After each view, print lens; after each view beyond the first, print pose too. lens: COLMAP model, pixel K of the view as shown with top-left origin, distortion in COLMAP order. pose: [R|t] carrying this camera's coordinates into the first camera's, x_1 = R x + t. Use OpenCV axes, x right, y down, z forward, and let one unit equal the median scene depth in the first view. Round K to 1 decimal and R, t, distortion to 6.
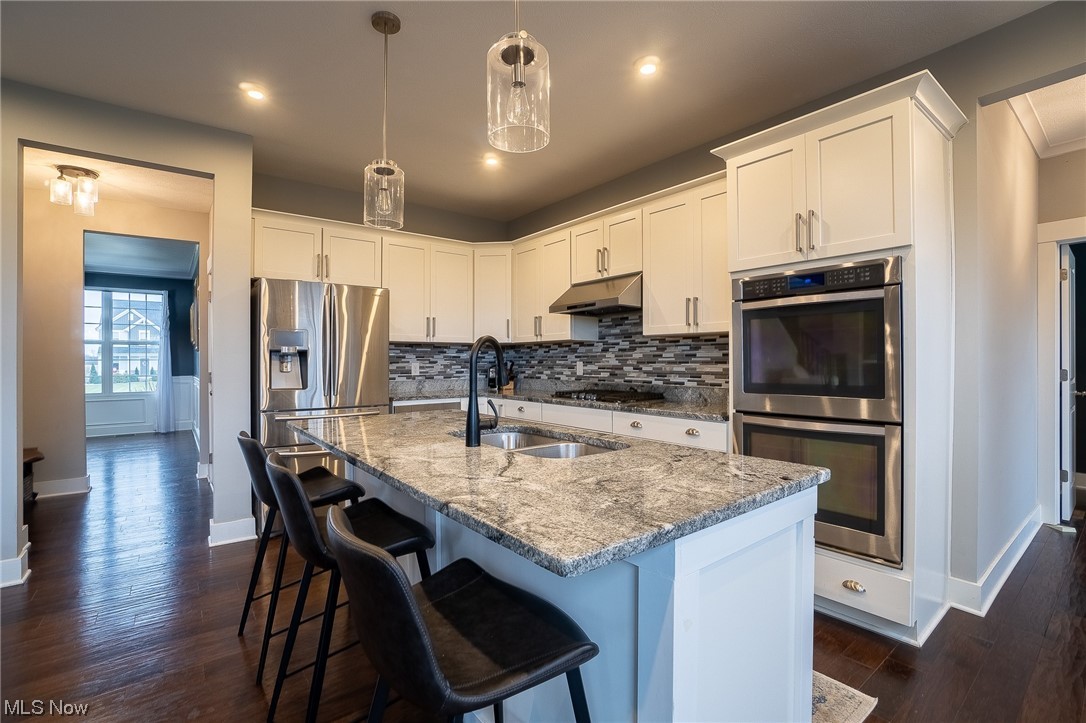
lens RADIAL K [[486.9, 0, 534.2], [0, 486.9, 361.7], [0, 0, 1]] dist [-0.065406, 0.024931]
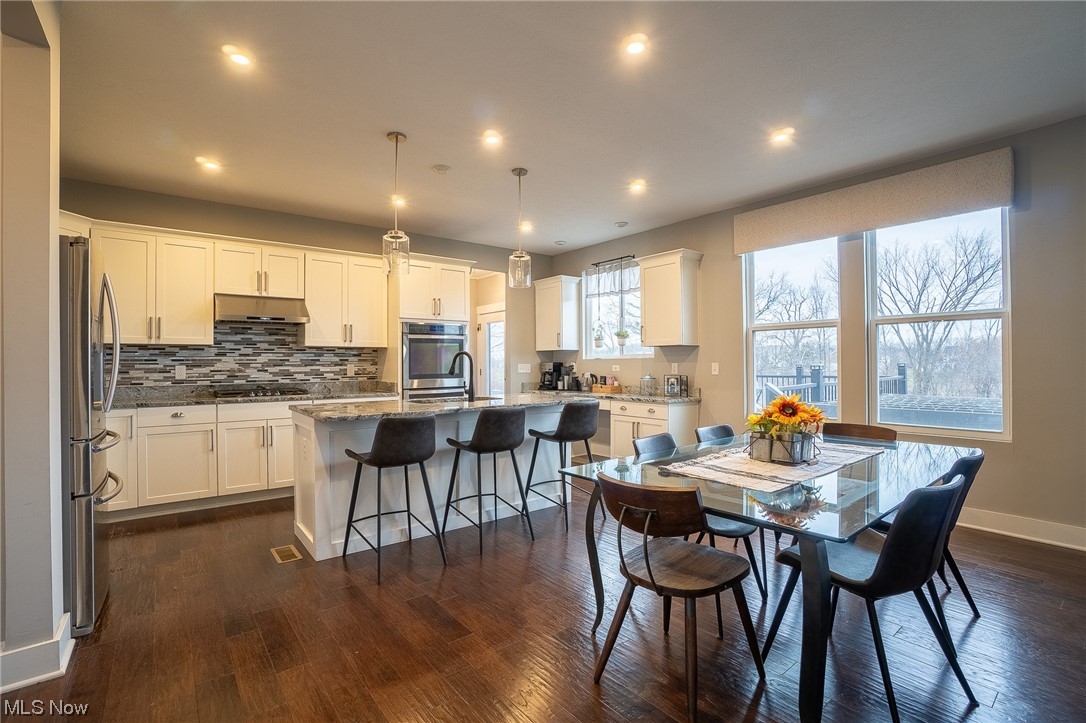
lens RADIAL K [[486.9, 0, 534.2], [0, 486.9, 361.7], [0, 0, 1]] dist [-0.065406, 0.024931]
pose [[-0.010916, 0.004109, 0.999932, -1.073330], [0.006702, 0.999969, -0.004036, 0.001351], [-0.999918, 0.006657, -0.010943, 0.343117]]
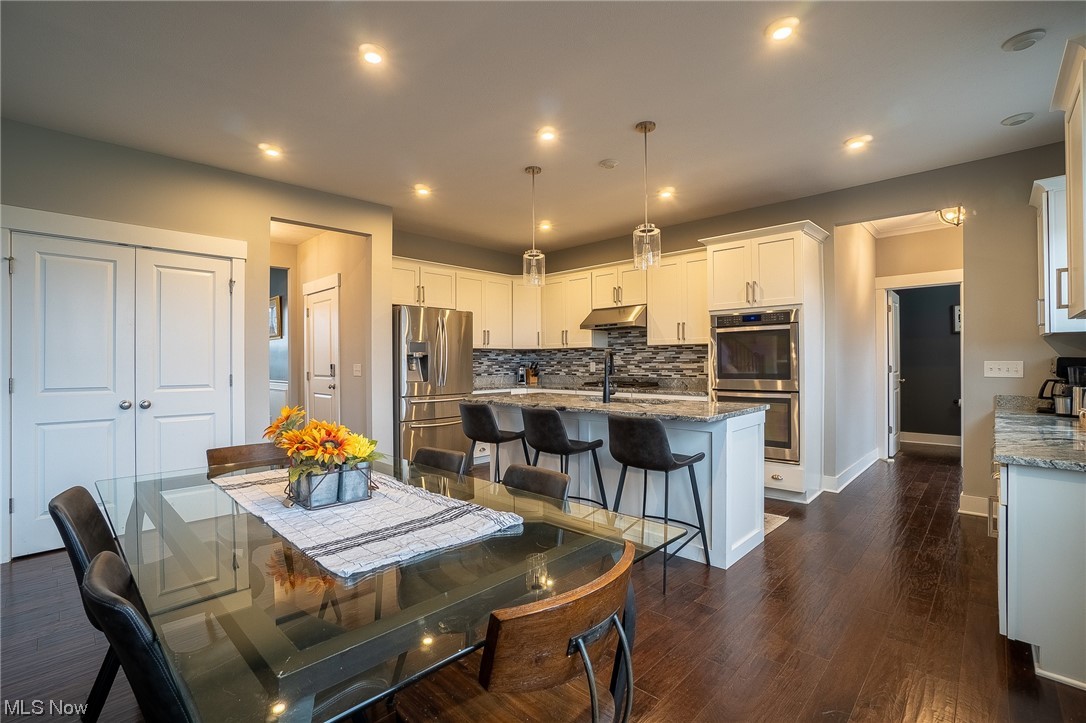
lens RADIAL K [[486.9, 0, 534.2], [0, 486.9, 361.7], [0, 0, 1]] dist [-0.065406, 0.024931]
pose [[0.989888, -0.004672, 0.141773, -0.334685], [0.004986, 0.999986, -0.001865, 0.000330], [-0.141763, 0.002553, 0.989897, -0.460009]]
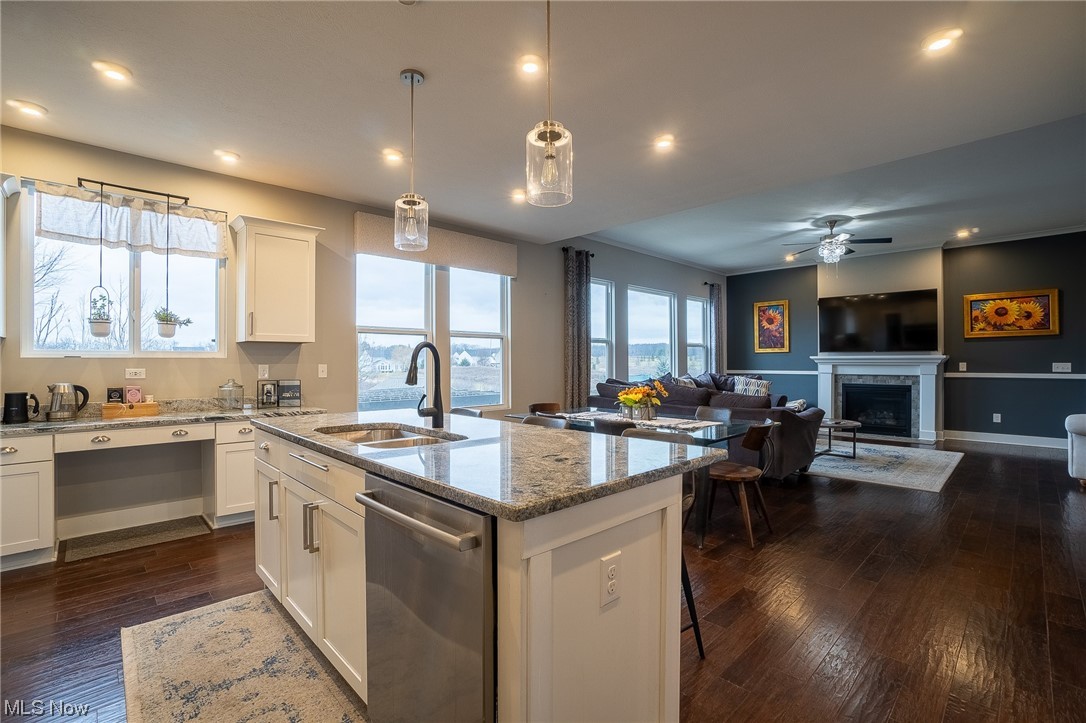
lens RADIAL K [[486.9, 0, 534.2], [0, 486.9, 361.7], [0, 0, 1]] dist [-0.065406, 0.024931]
pose [[-0.994391, 0.005021, -0.105645, -0.114696], [0.005030, 0.999987, 0.000186, -0.001310], [0.105644, -0.000346, -0.994404, 1.077022]]
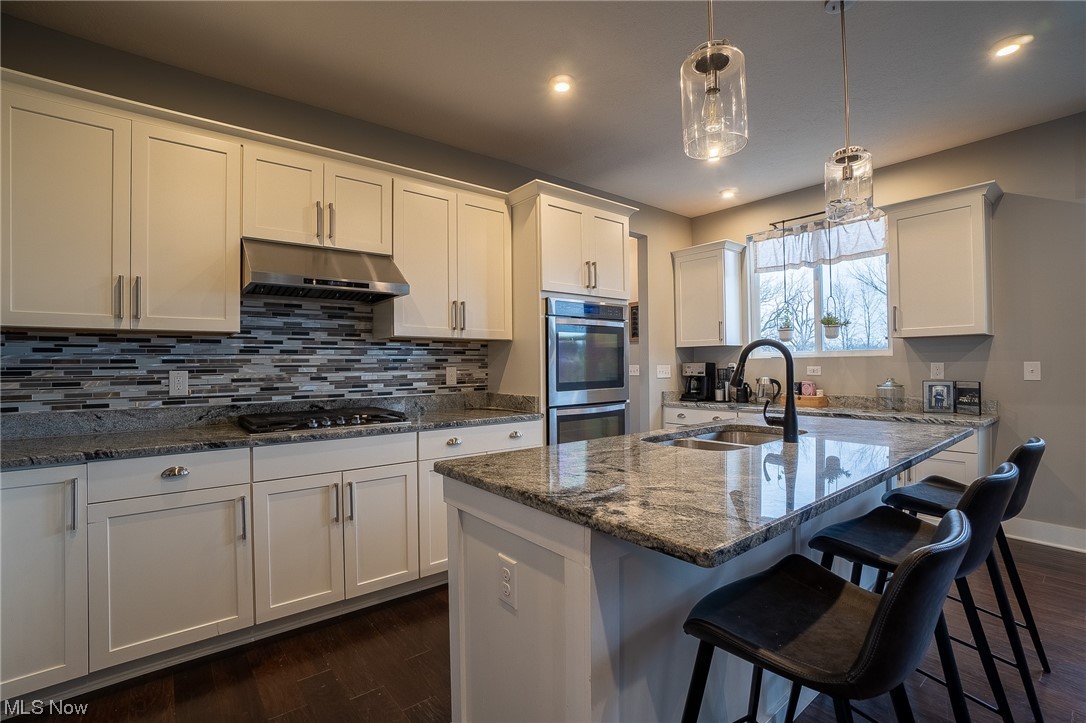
lens RADIAL K [[486.9, 0, 534.2], [0, 486.9, 361.7], [0, 0, 1]] dist [-0.065406, 0.024931]
pose [[-0.017476, 0.008342, 0.999812, -0.543563], [0.011783, 0.999897, -0.008137, -0.001199], [-0.999778, 0.011638, -0.017573, 0.734333]]
